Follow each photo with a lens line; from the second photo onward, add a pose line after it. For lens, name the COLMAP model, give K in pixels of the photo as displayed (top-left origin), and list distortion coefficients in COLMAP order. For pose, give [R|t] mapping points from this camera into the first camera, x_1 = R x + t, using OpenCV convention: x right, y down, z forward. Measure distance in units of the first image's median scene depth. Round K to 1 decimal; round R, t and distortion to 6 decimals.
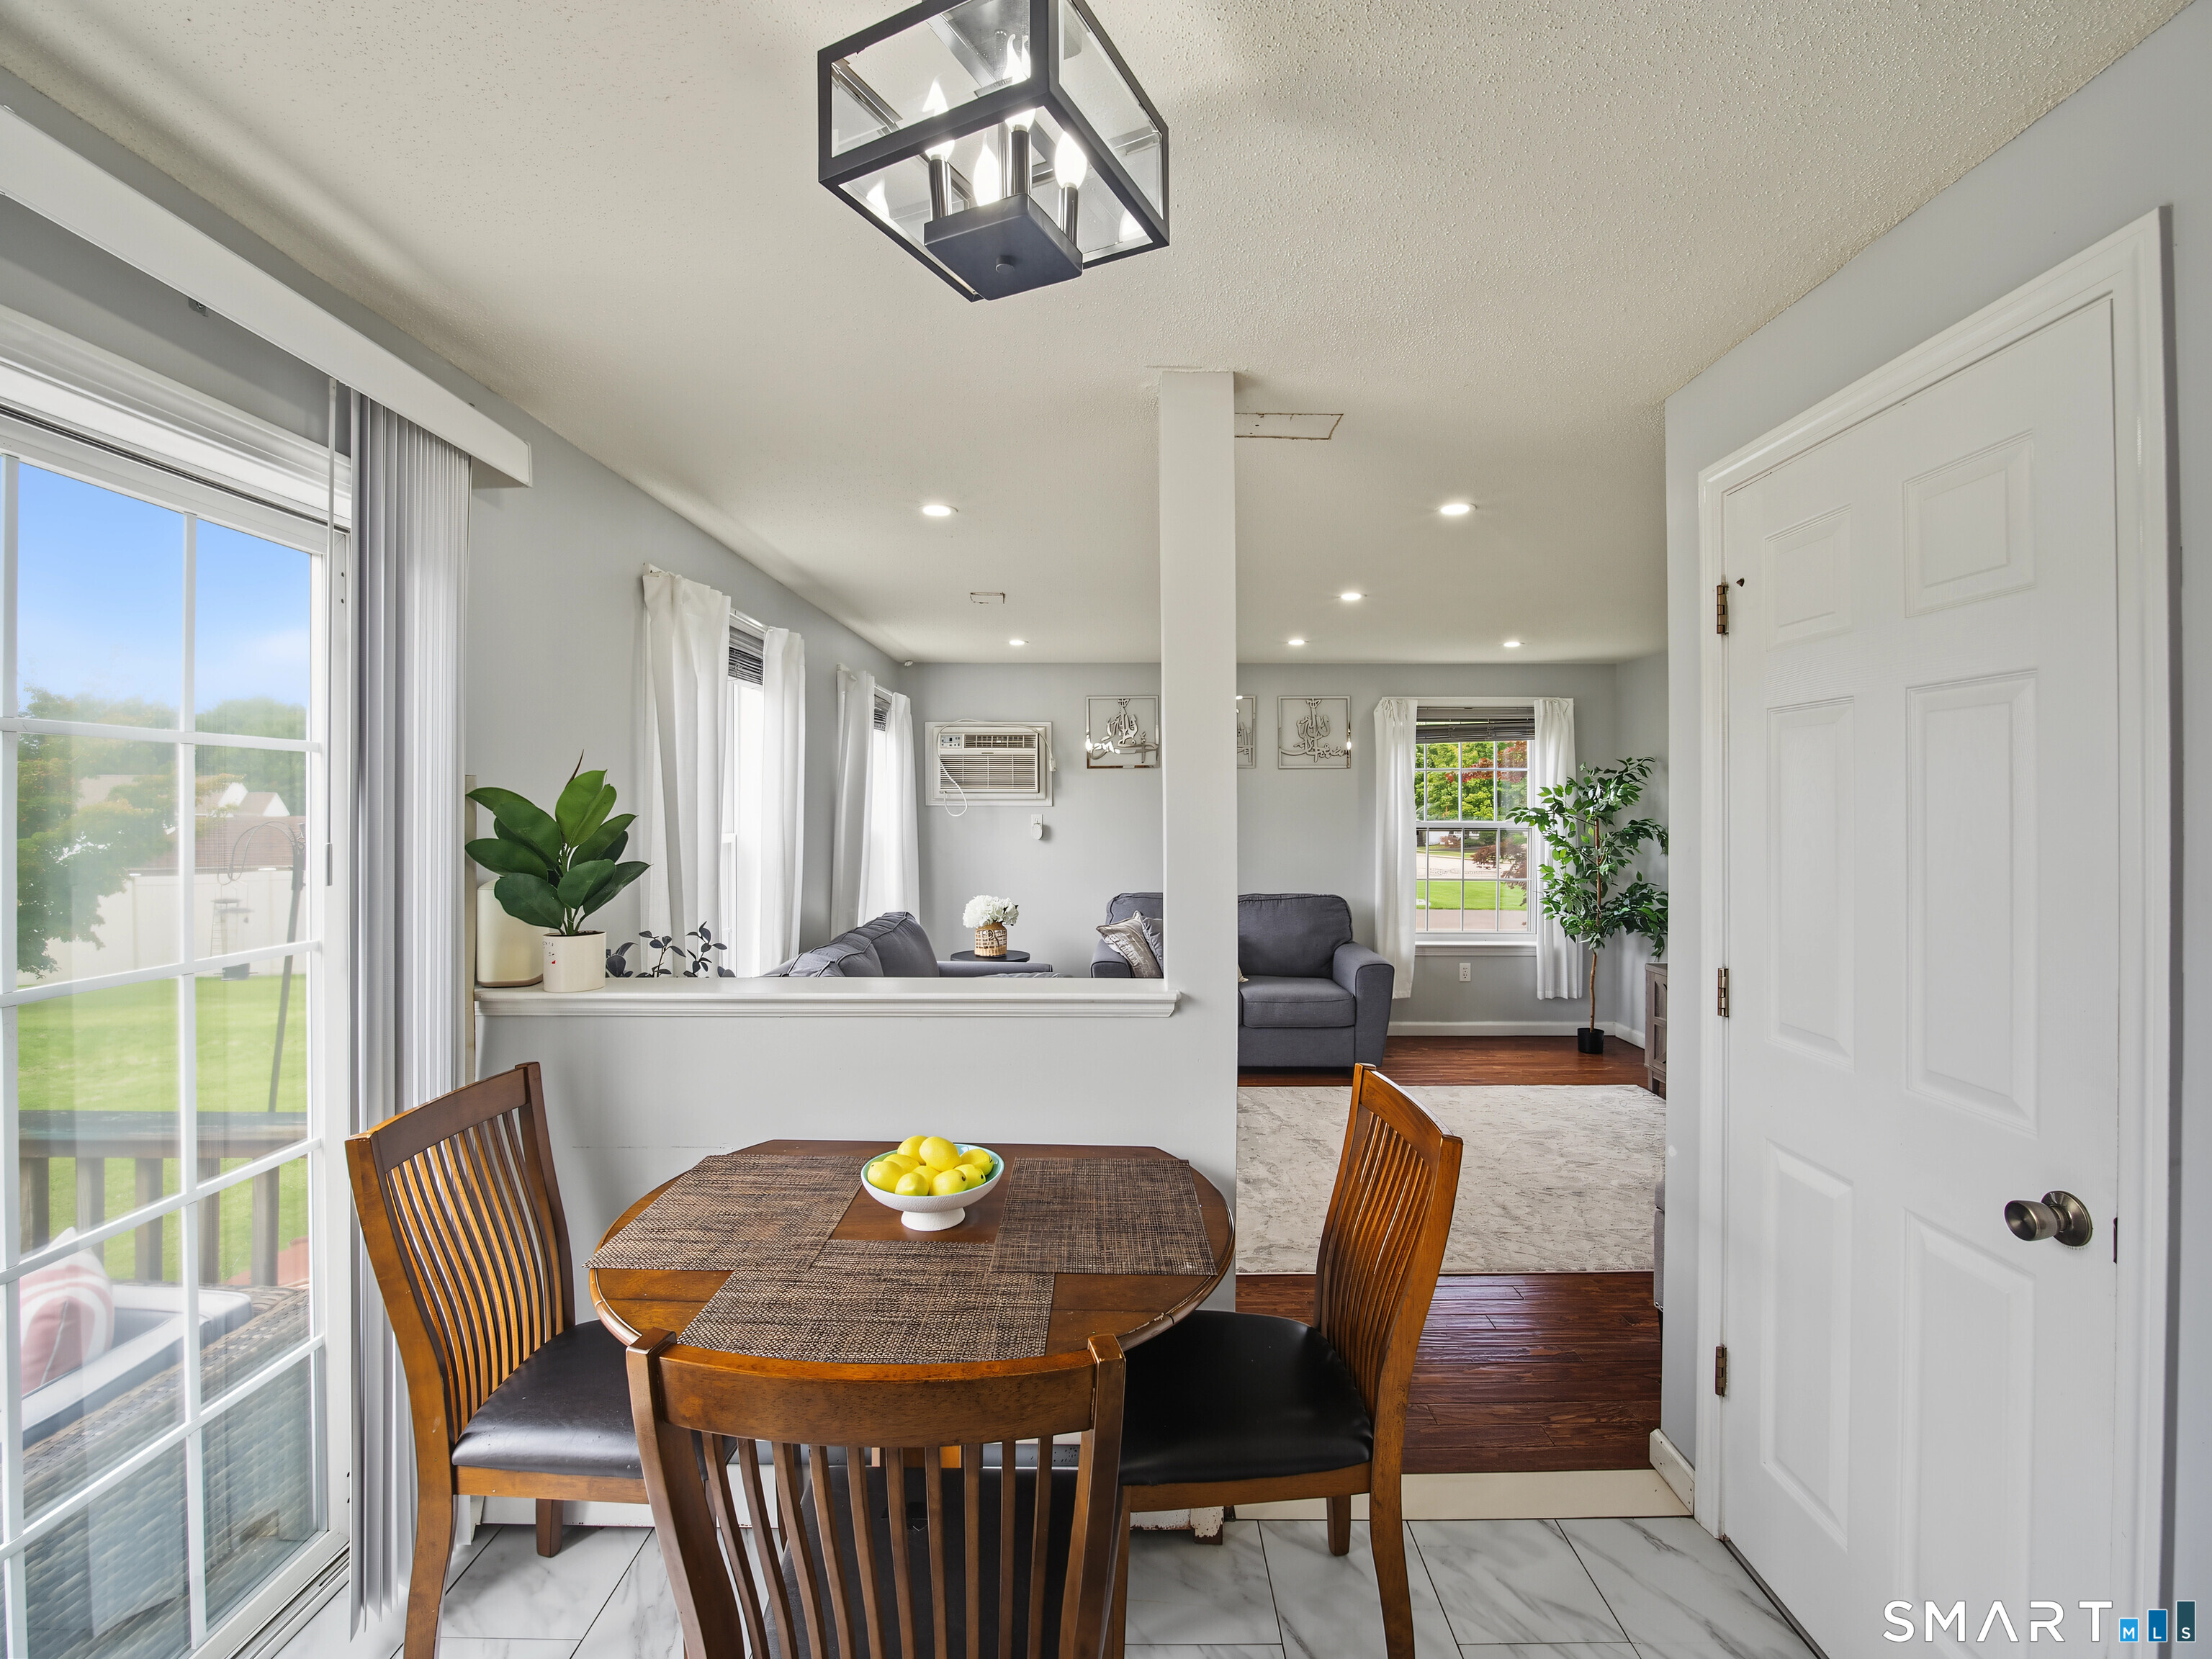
lens RADIAL K [[1002.6, 0, 1119.5], [0, 1002.6, 814.4], [0, 0, 1]] dist [-0.014973, -0.000645]
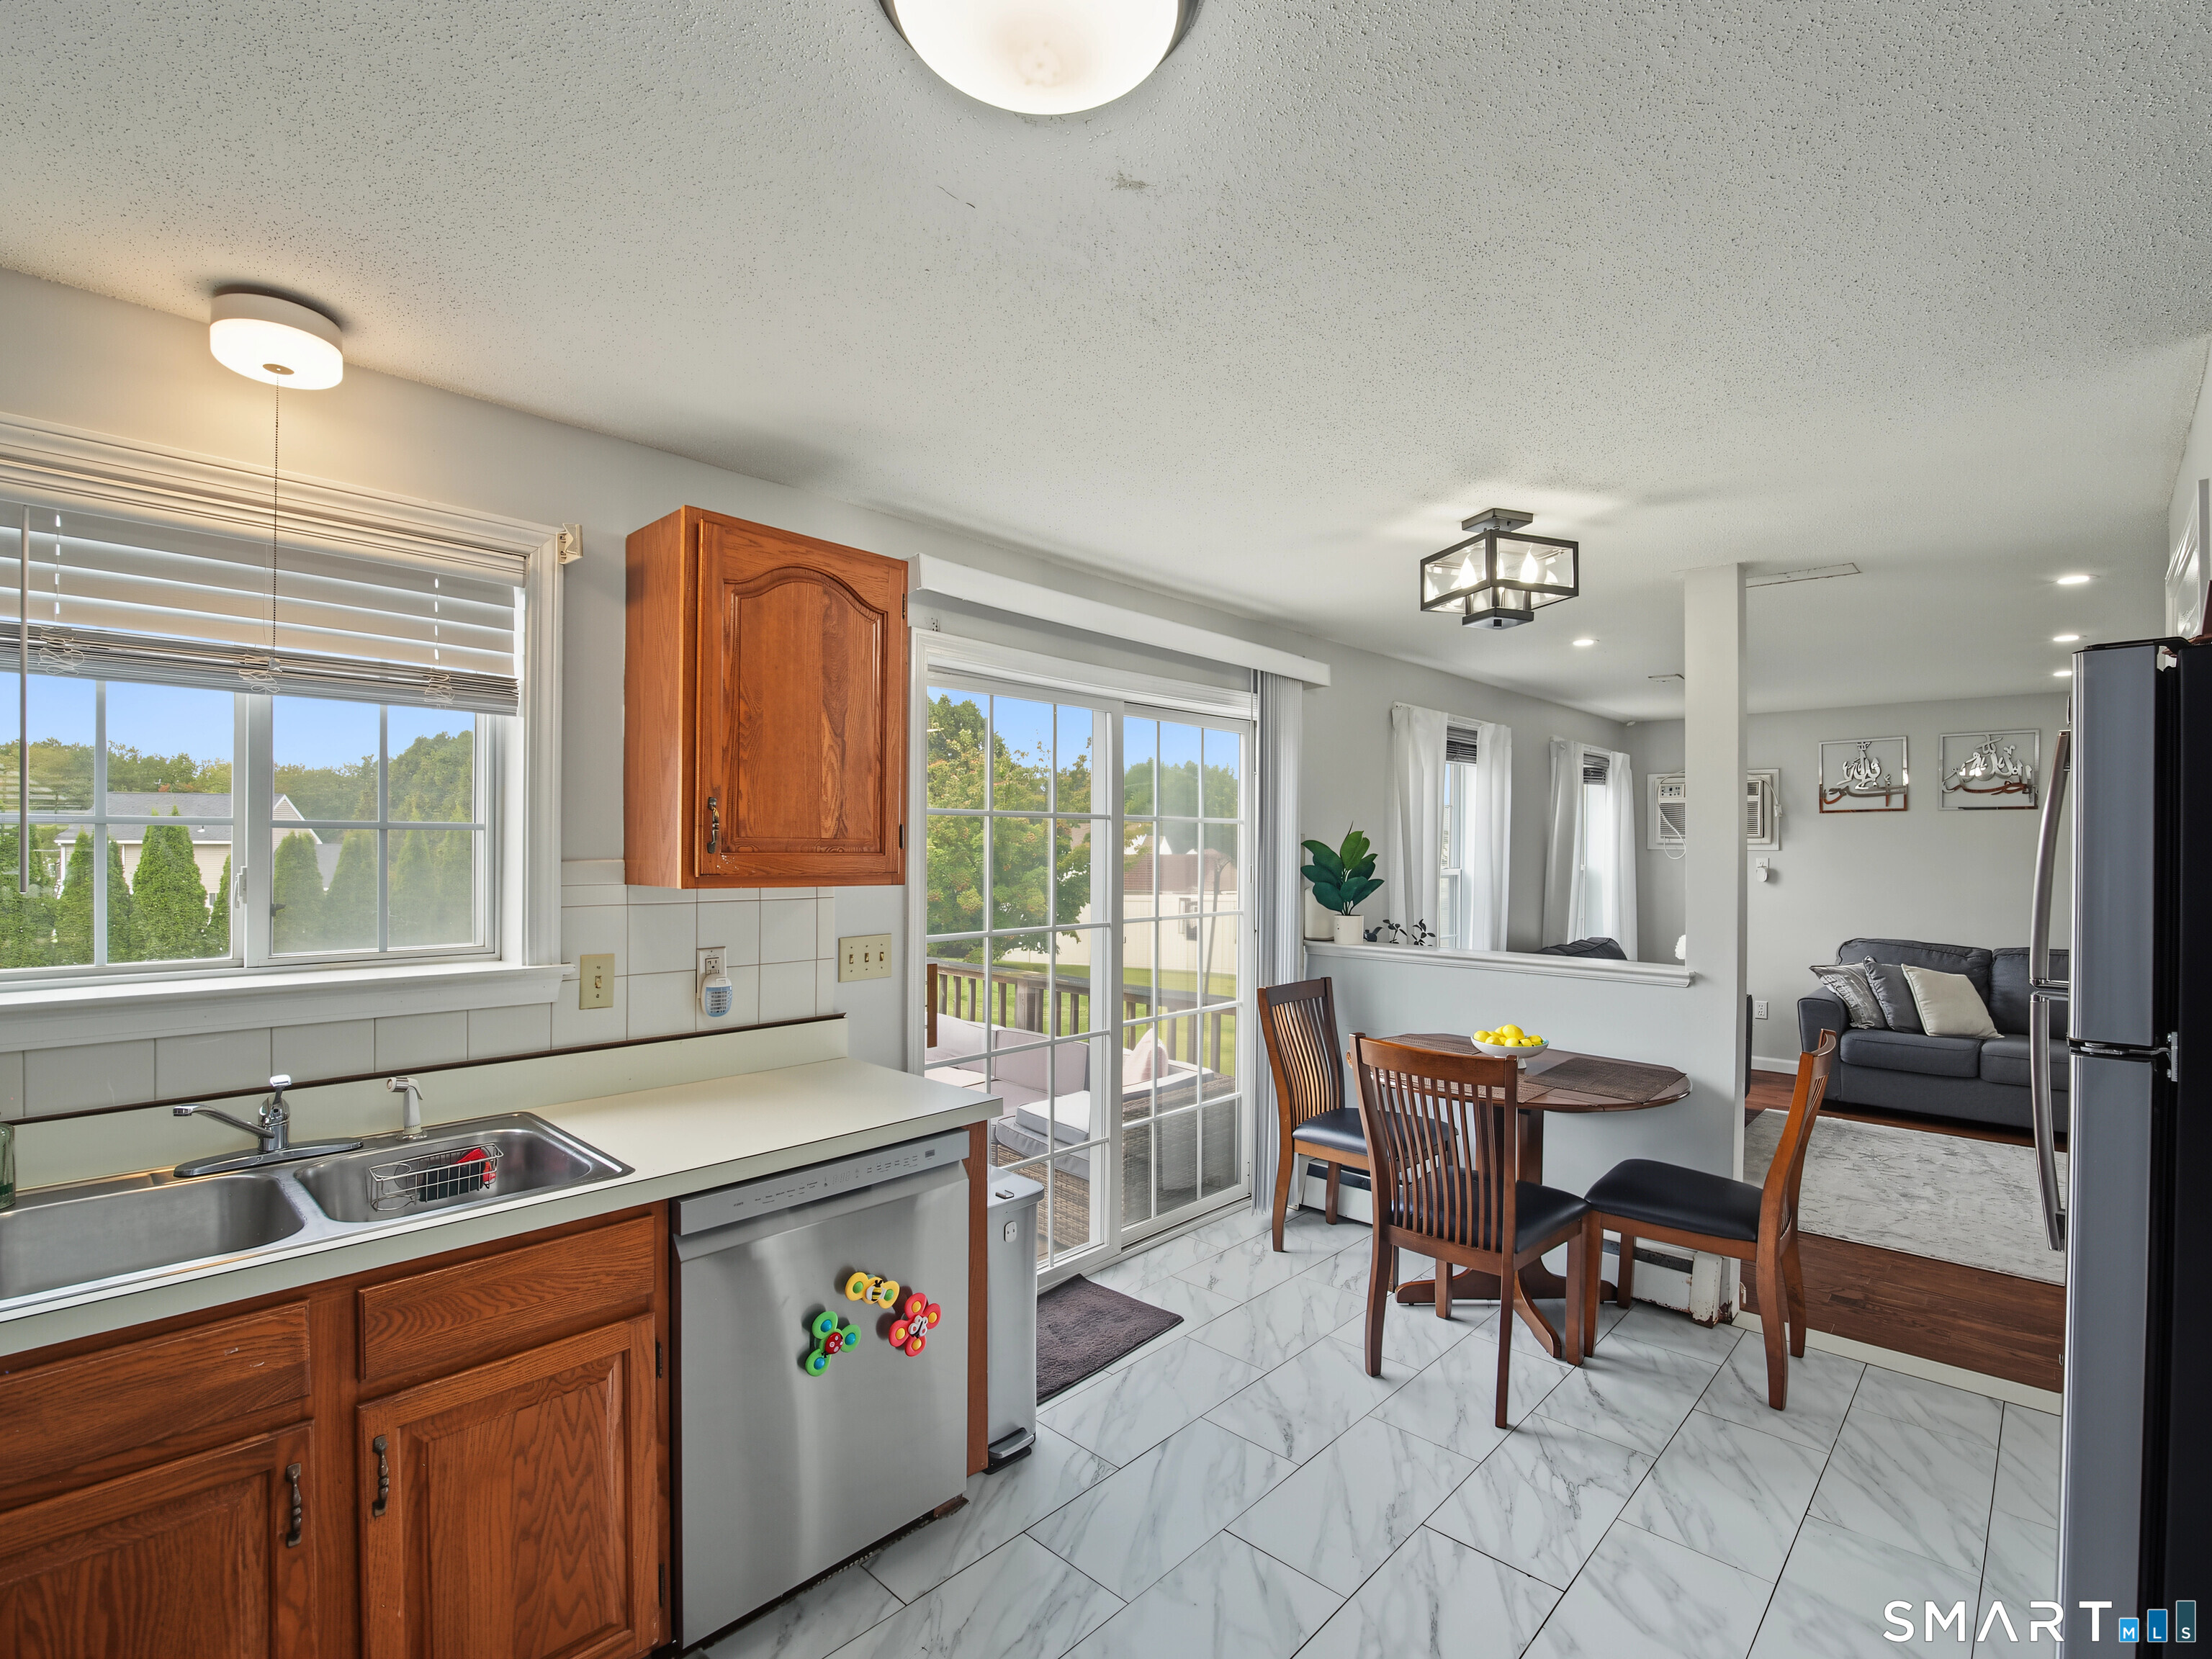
lens RADIAL K [[1030.3, 0, 1106.0], [0, 1030.3, 829.5], [0, 0, 1]] dist [-0.032900, 0.007836]
pose [[0.725291, -0.006291, -0.688414, 0.466361], [-0.011192, 0.999718, -0.020927, 0.000291], [0.688352, 0.022883, 0.725016, -0.741898]]
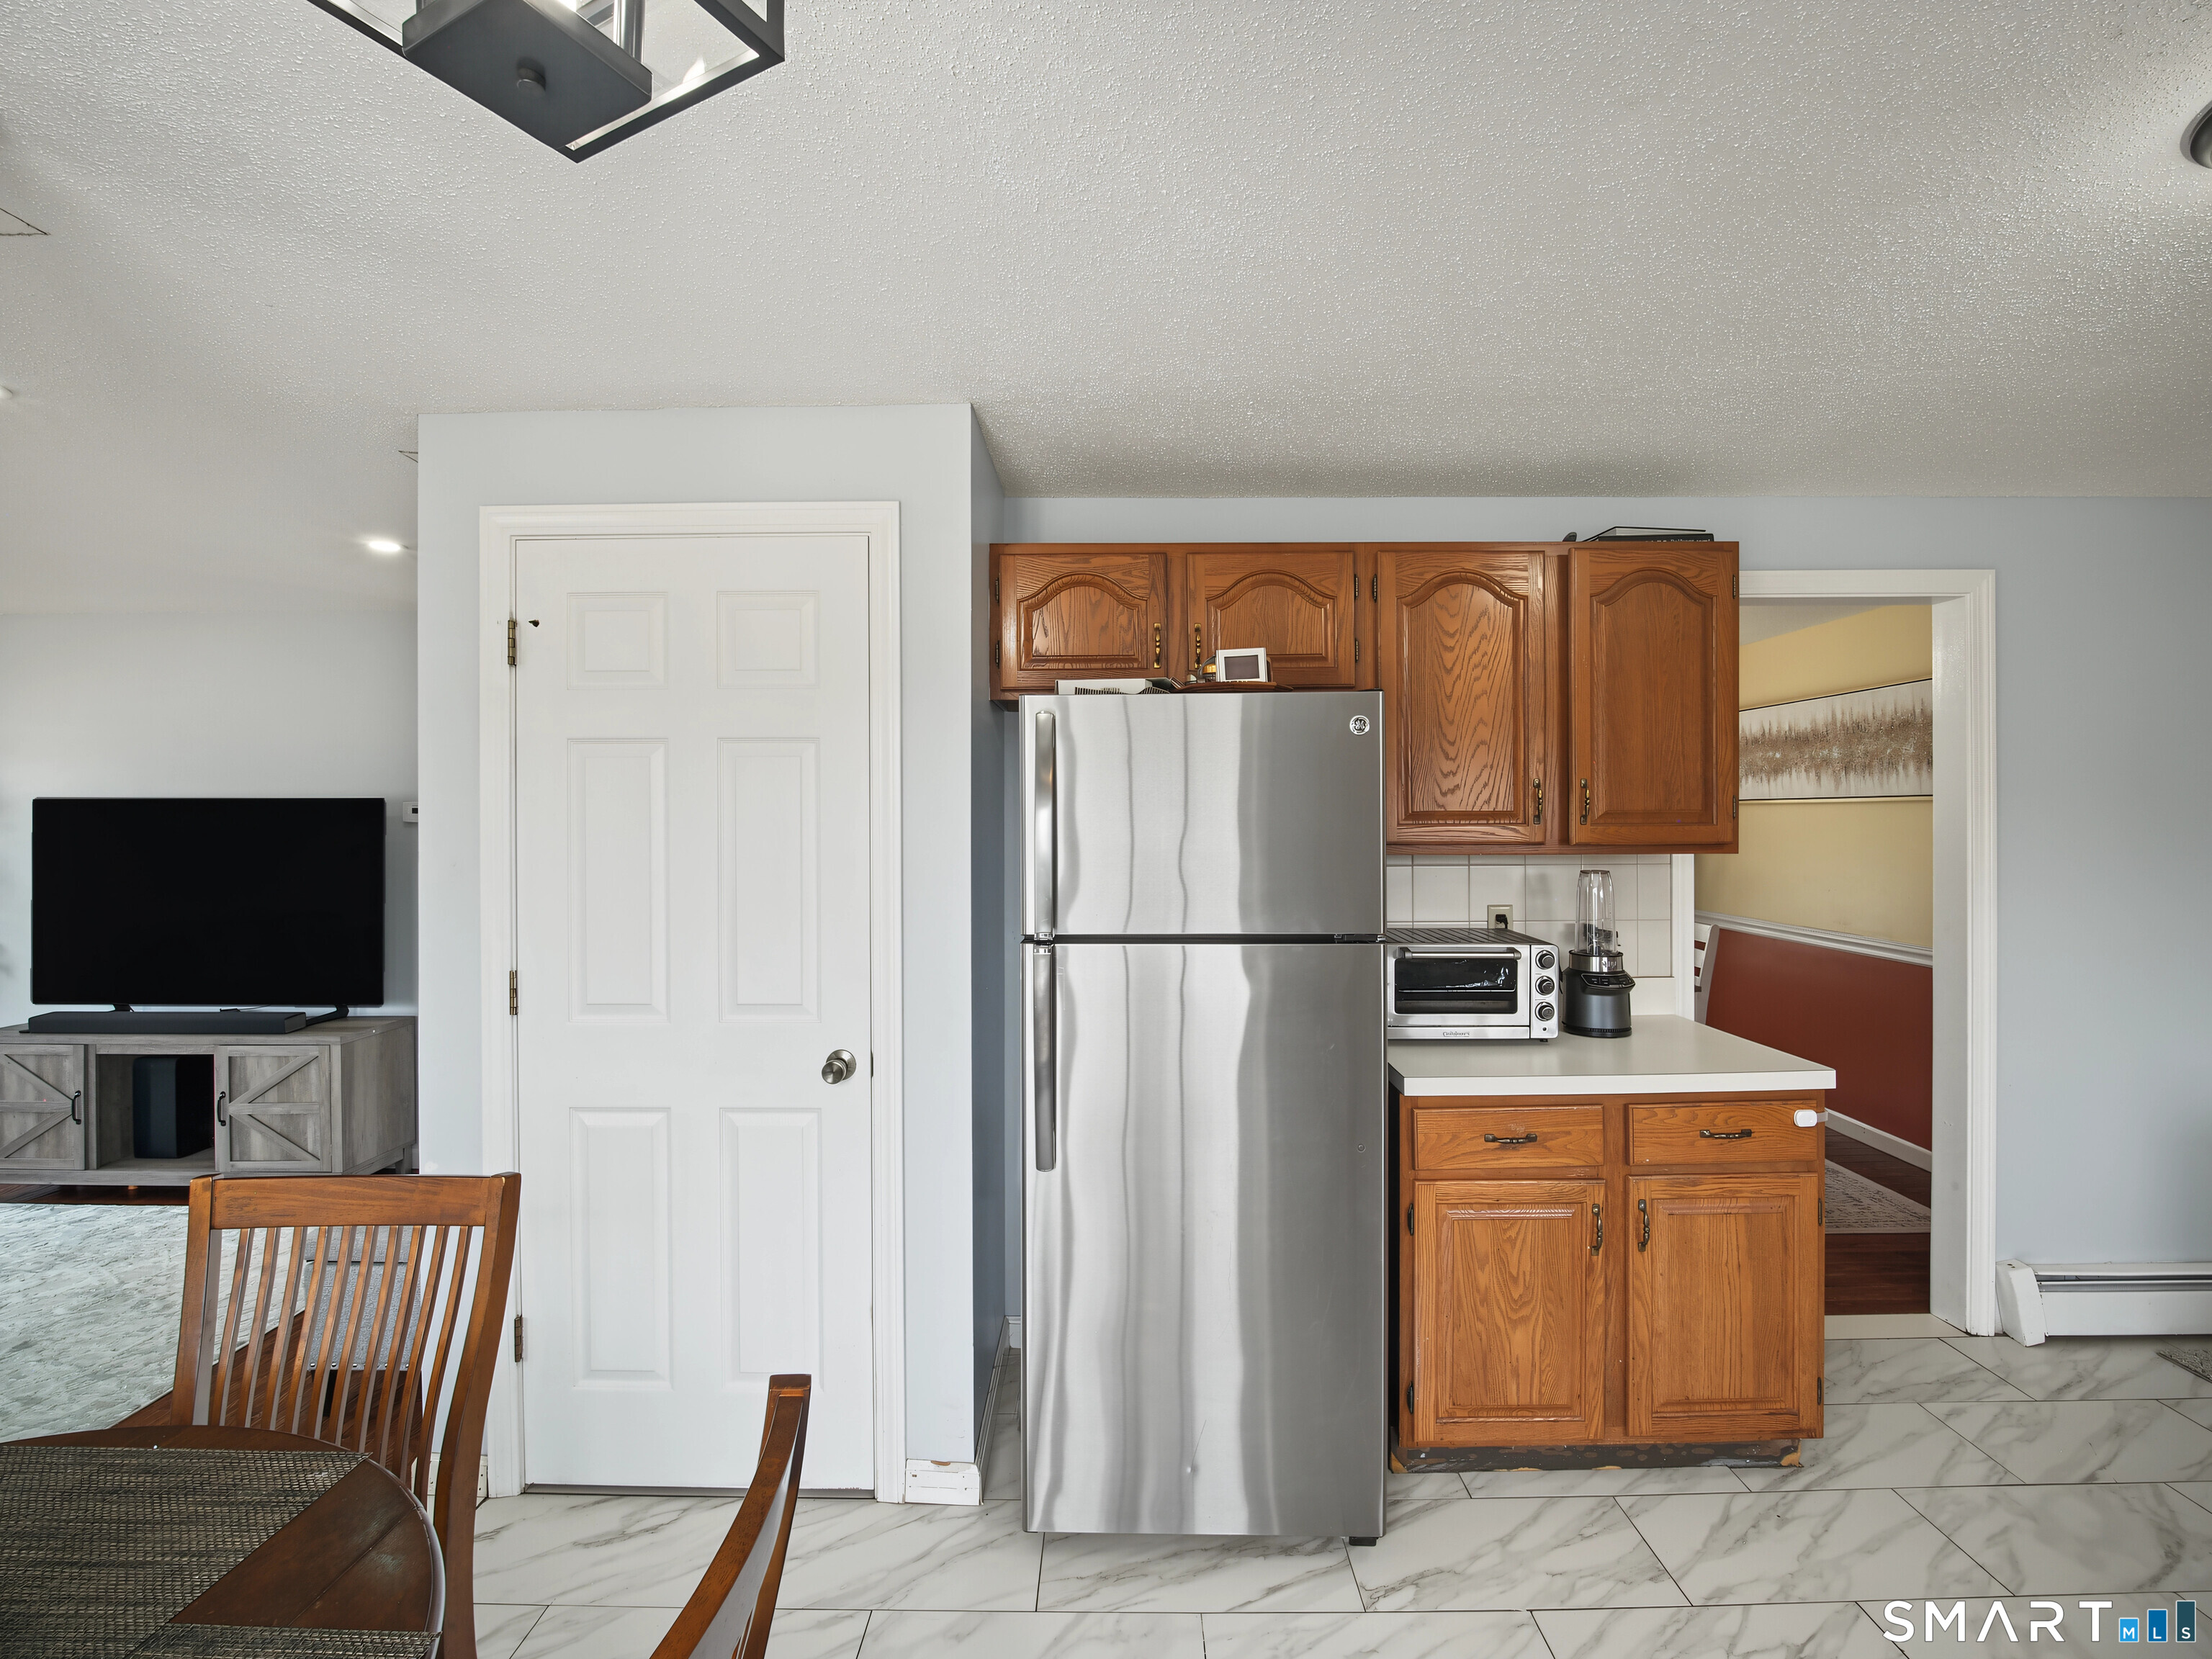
lens RADIAL K [[987.7, 0, 1118.1], [0, 987.7, 827.4], [0, 0, 1]] dist [-0.019174, -0.000276]
pose [[0.015658, 0.001987, 0.999875, -0.455514], [0.008705, 0.999960, -0.002124, 0.005017], [-0.999840, 0.008737, 0.015640, 0.315712]]
